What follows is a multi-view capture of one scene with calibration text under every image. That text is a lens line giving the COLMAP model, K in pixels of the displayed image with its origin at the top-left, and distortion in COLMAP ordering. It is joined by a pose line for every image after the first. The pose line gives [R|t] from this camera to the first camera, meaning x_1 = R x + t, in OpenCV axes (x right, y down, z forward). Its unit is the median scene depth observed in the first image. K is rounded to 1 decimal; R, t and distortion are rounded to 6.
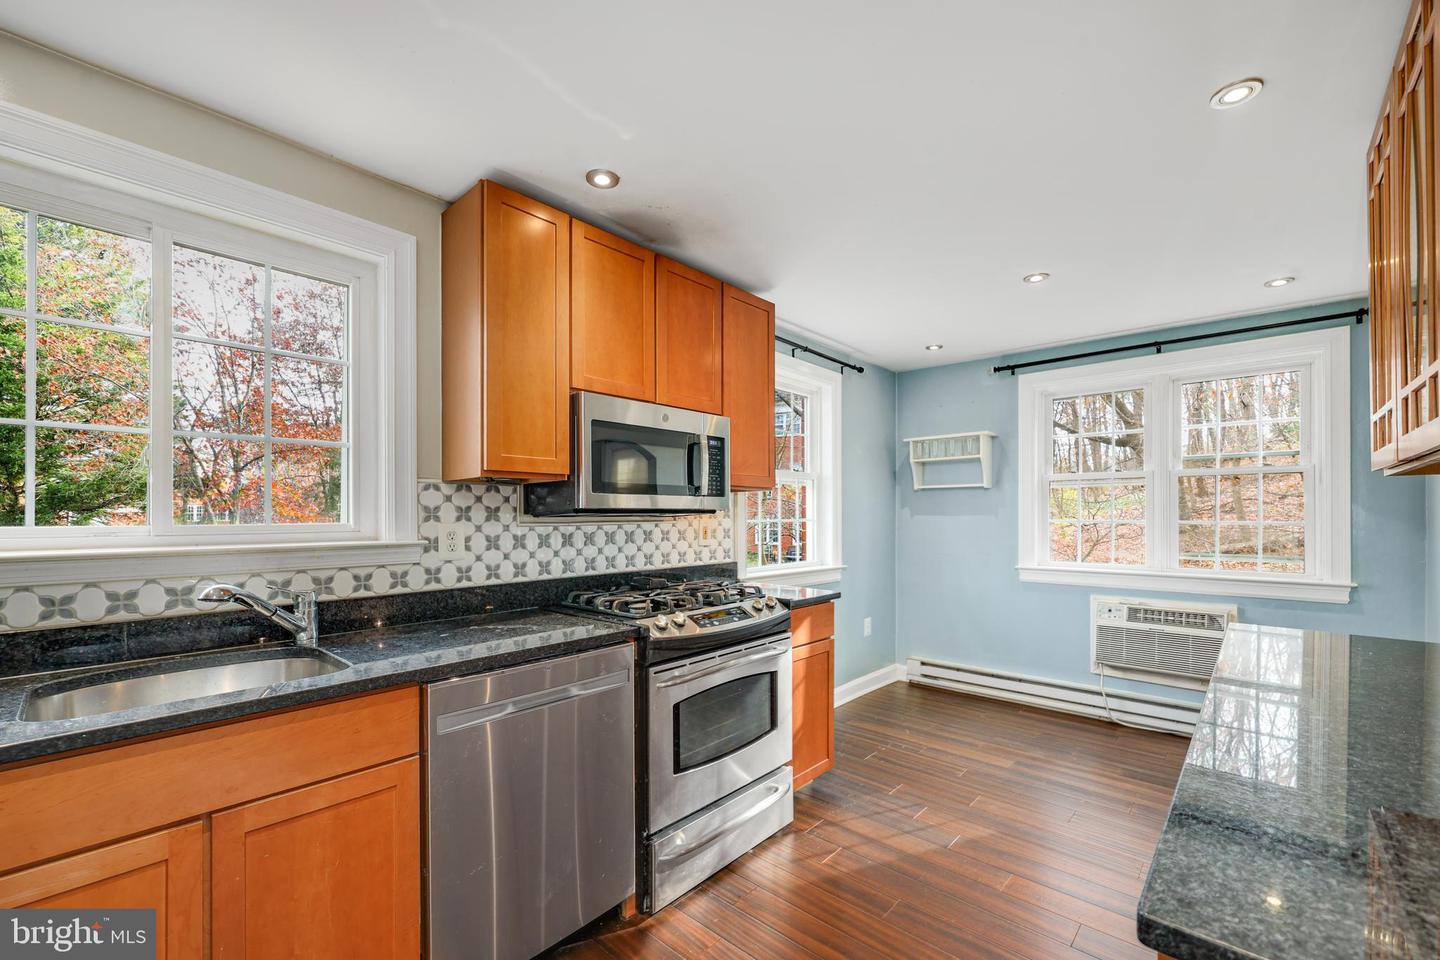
lens RADIAL K [[586.1, 0, 717.5], [0, 586.1, 512.6], [0, 0, 1]] dist [-0.000335, 0.000001]
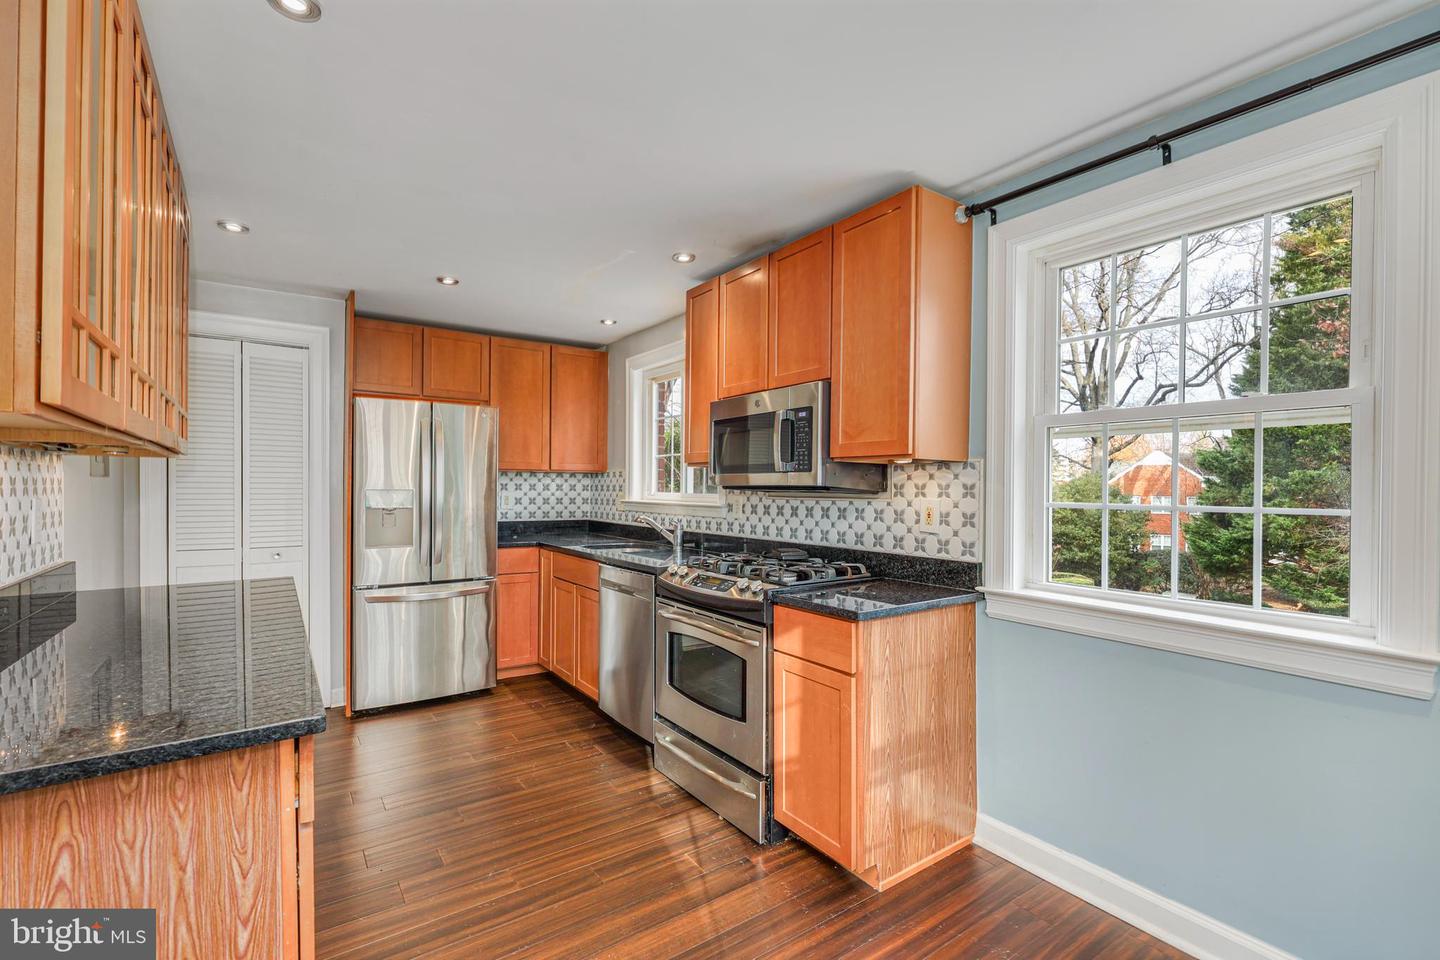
lens RADIAL K [[634.8, 0, 718.3], [0, 634.8, 484.0], [0, 0, 1]] dist [-0.001371, -0.000286]
pose [[-0.203375, -0.004503, -0.979091, 0.992745], [-0.004226, 0.999984, -0.003721, -0.003566], [0.979092, 0.003381, -0.203391, 1.057708]]
